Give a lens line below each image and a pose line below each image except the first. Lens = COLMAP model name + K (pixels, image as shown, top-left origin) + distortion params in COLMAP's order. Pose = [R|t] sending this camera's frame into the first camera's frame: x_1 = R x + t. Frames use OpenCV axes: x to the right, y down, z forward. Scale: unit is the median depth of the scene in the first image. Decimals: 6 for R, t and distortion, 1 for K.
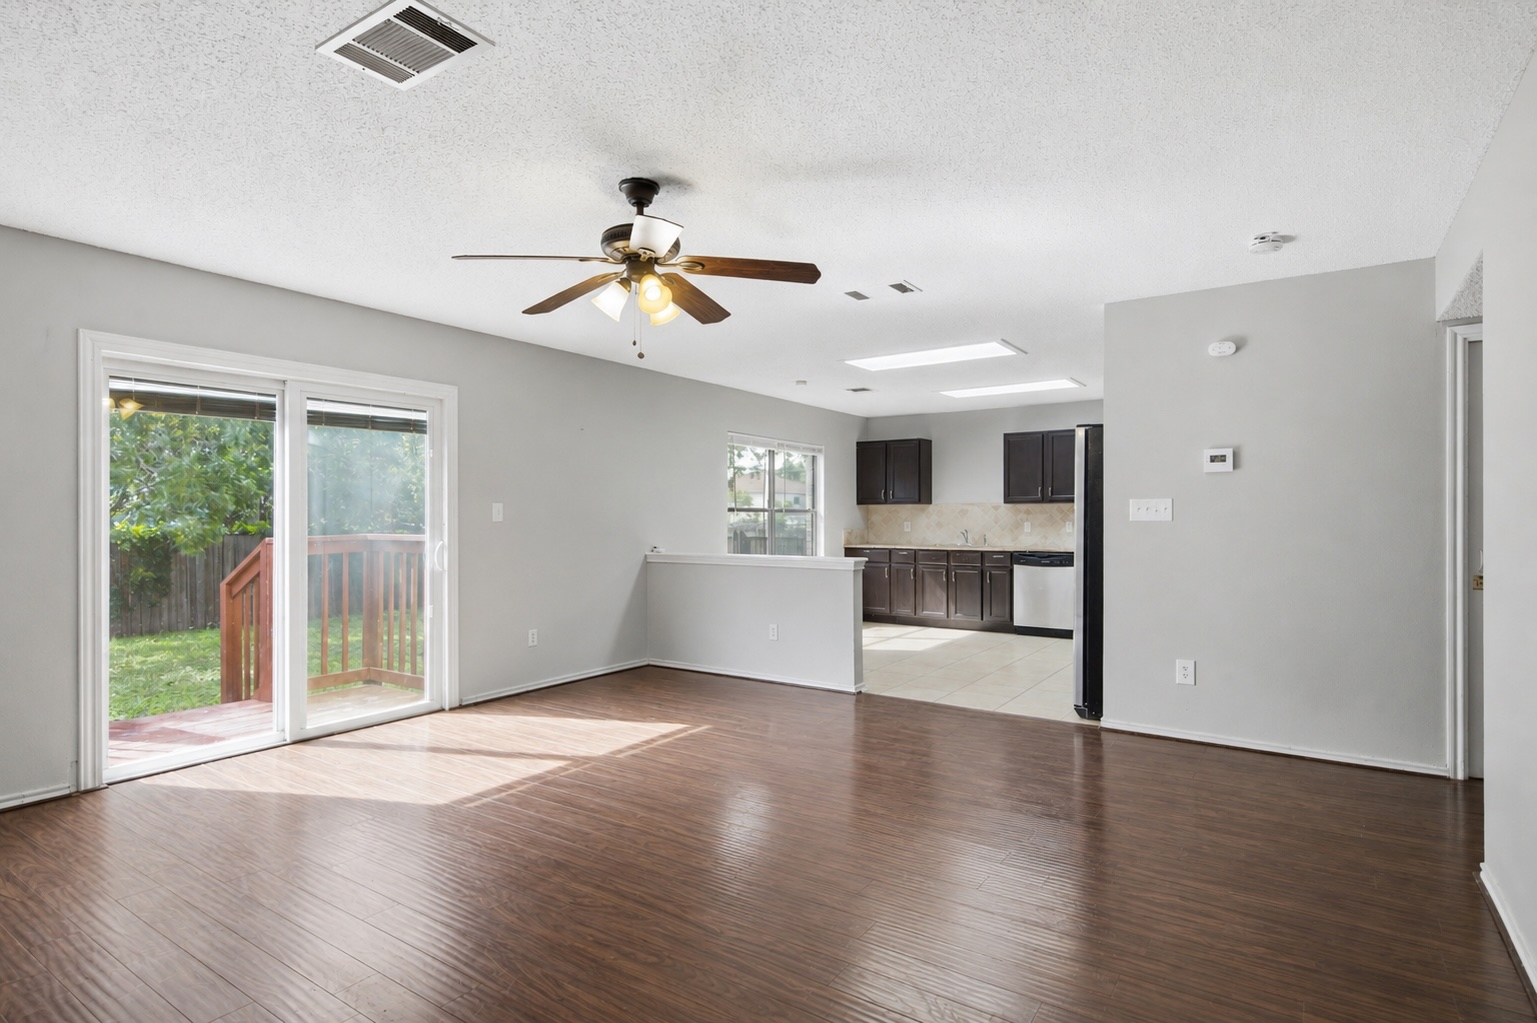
lens RADIAL K [[790.5, 0, 758.4], [0, 790.5, 510.4], [0, 0, 1]] dist [0.002421, 0.000225]
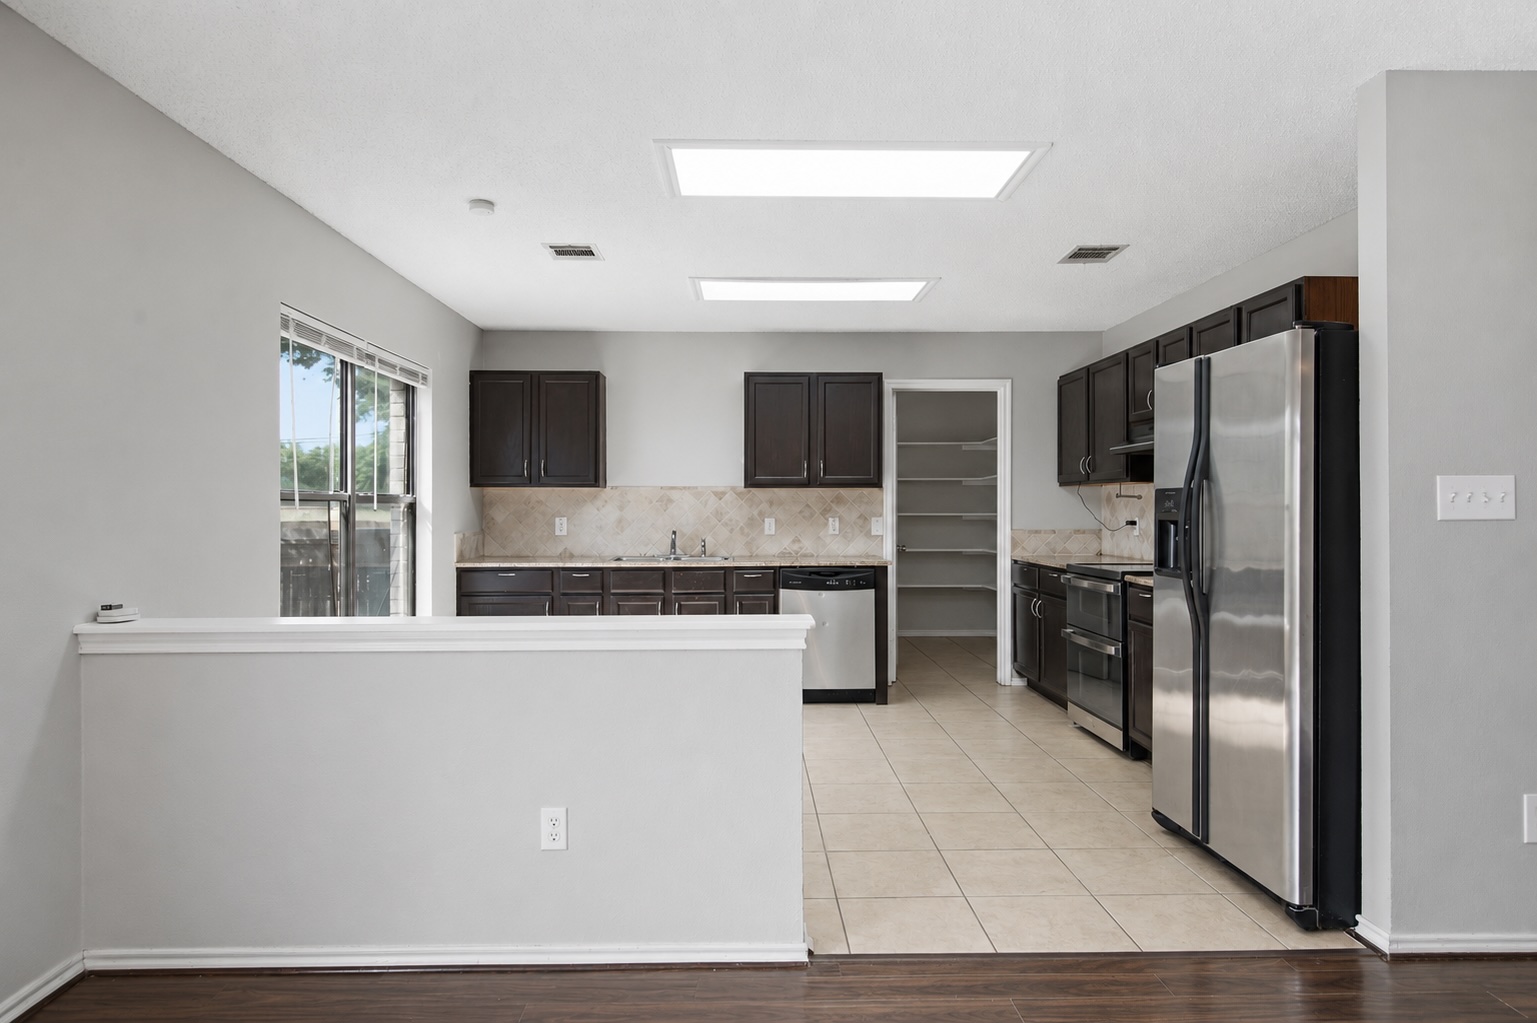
lens RADIAL K [[958.1, 0, 770.1], [0, 958.1, 505.2], [0, 0, 1]] dist [-0.000220, -0.000962]
pose [[0.803849, 0.001099, 0.594832, -0.176656], [-0.003808, 0.999987, 0.003299, 0.003895], [-0.594821, -0.004917, 0.803843, 0.635941]]
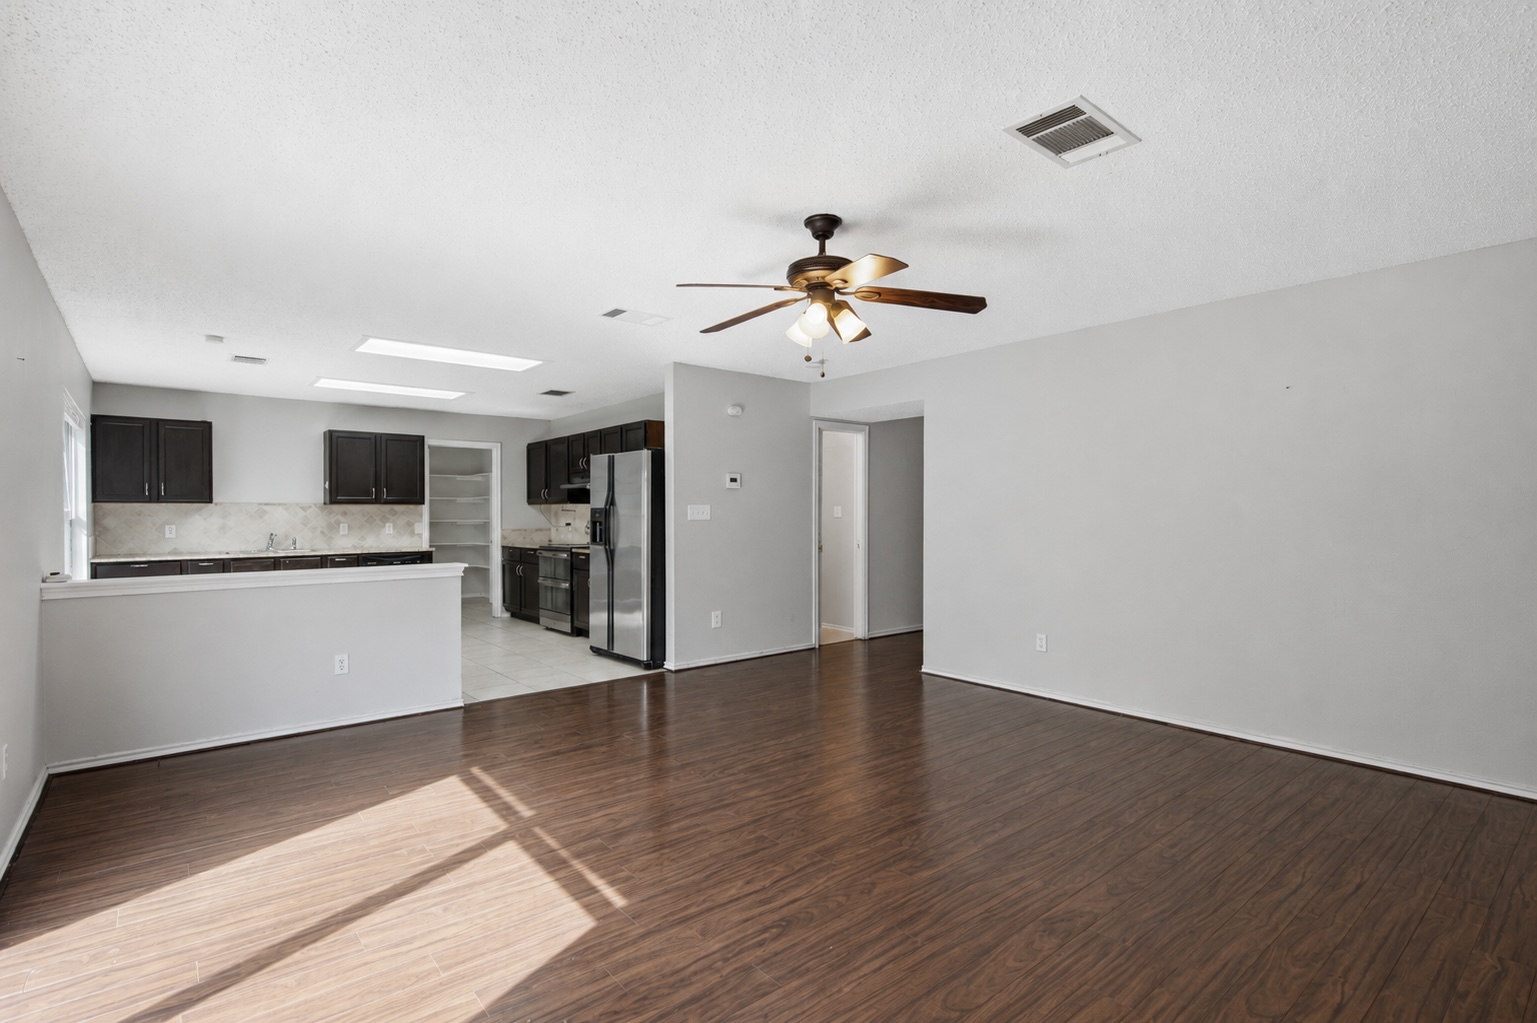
lens RADIAL K [[727.6, 0, 776.1], [0, 727.6, 514.1], [0, 0, 1]] dist [-0.000114, -0.000026]
pose [[0.253829, 0.000468, 0.967249, -0.625925], [-0.003405, 0.999994, 0.000409, 0.001528], [-0.967243, -0.003397, 0.253829, 0.424646]]
